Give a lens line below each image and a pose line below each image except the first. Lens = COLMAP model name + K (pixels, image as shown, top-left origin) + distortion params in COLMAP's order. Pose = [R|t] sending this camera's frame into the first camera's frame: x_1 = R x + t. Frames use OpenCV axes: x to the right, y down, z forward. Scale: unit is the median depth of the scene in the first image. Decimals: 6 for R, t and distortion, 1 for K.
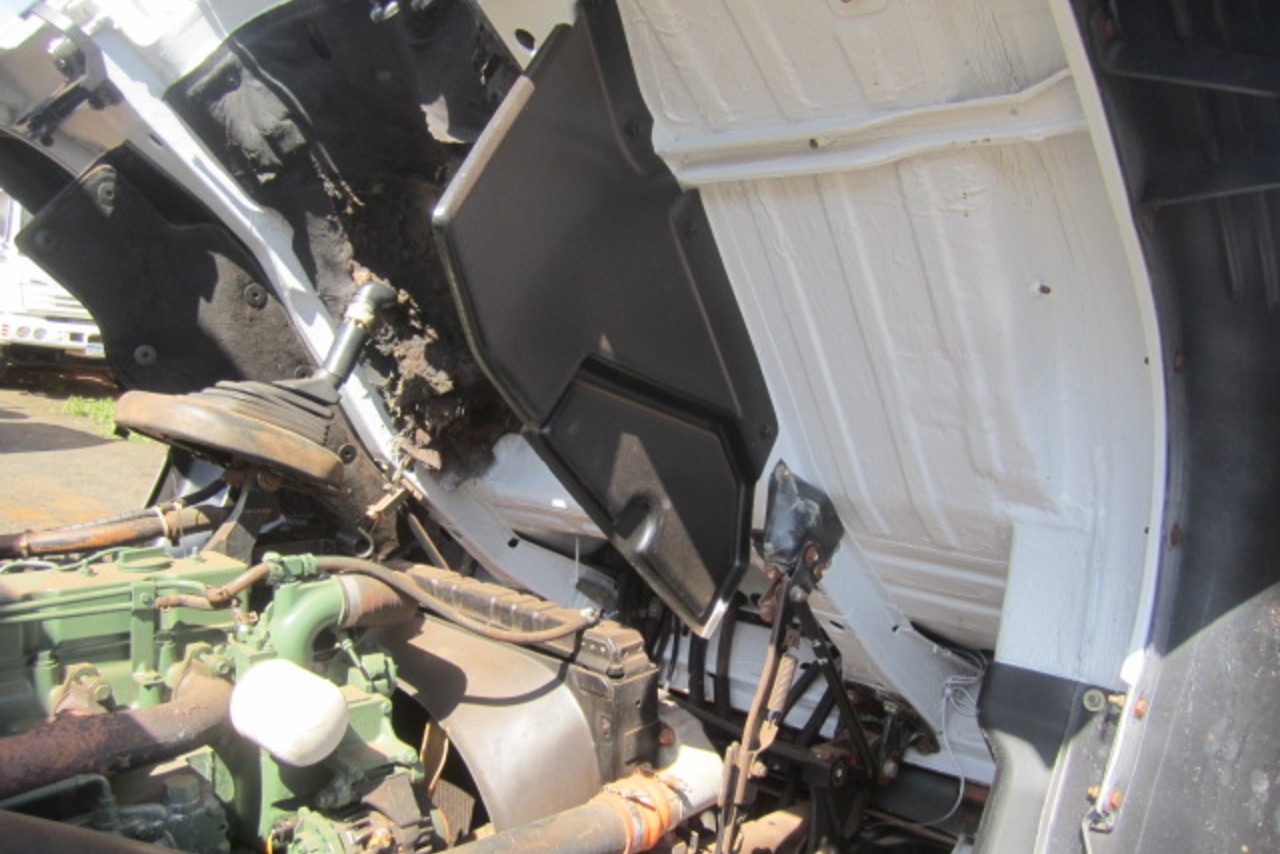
lens RADIAL K [[1057.0, 0, 640.0], [0, 1057.0, 427.0], [0, 0, 1]] dist [-0.050388, 0.009204]
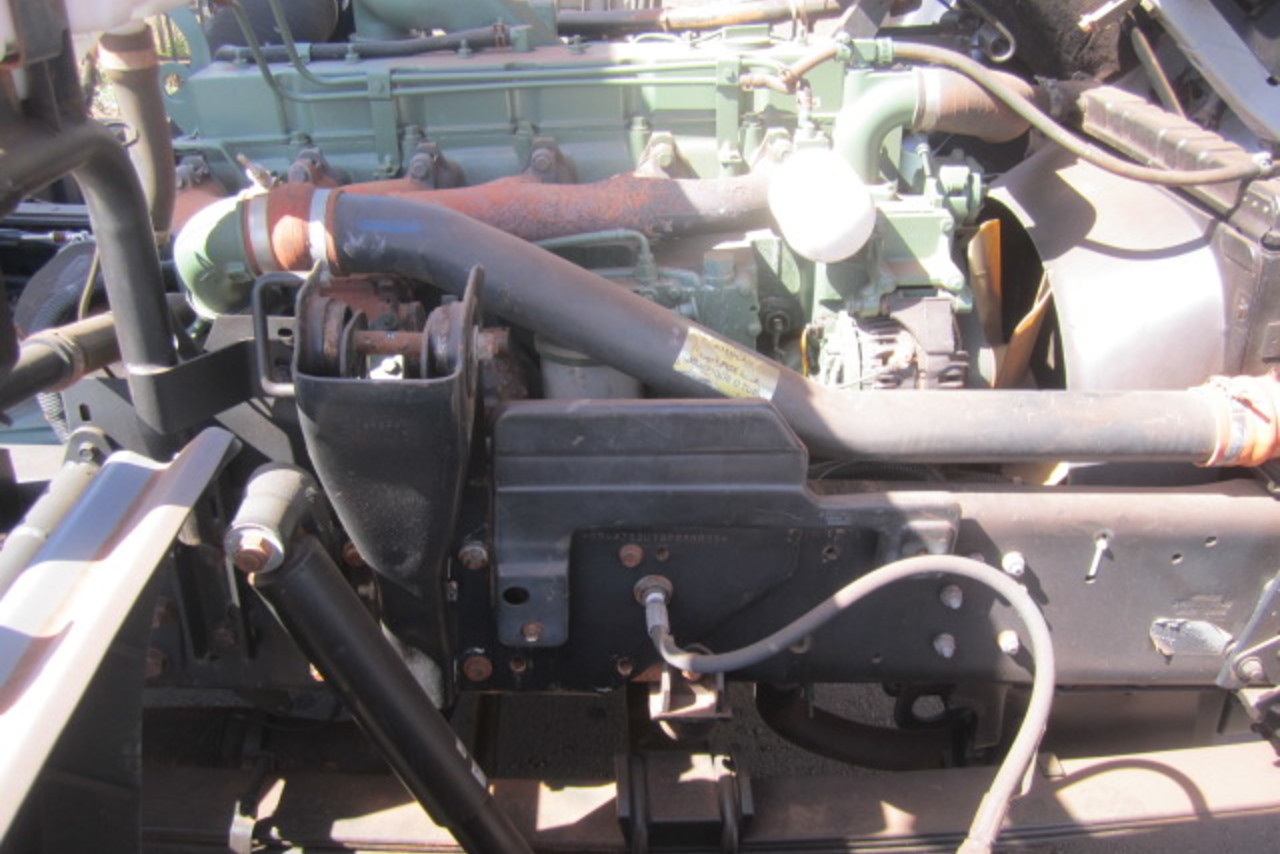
lens RADIAL K [[1057.0, 0, 640.0], [0, 1057.0, 427.0], [0, 0, 1]] dist [-0.050388, 0.009204]
pose [[0.720083, 0.286523, -0.631969, 0.184866], [-0.002341, 0.911763, 0.410709, 0.059737], [0.693884, -0.294265, 0.657217, 0.189765]]
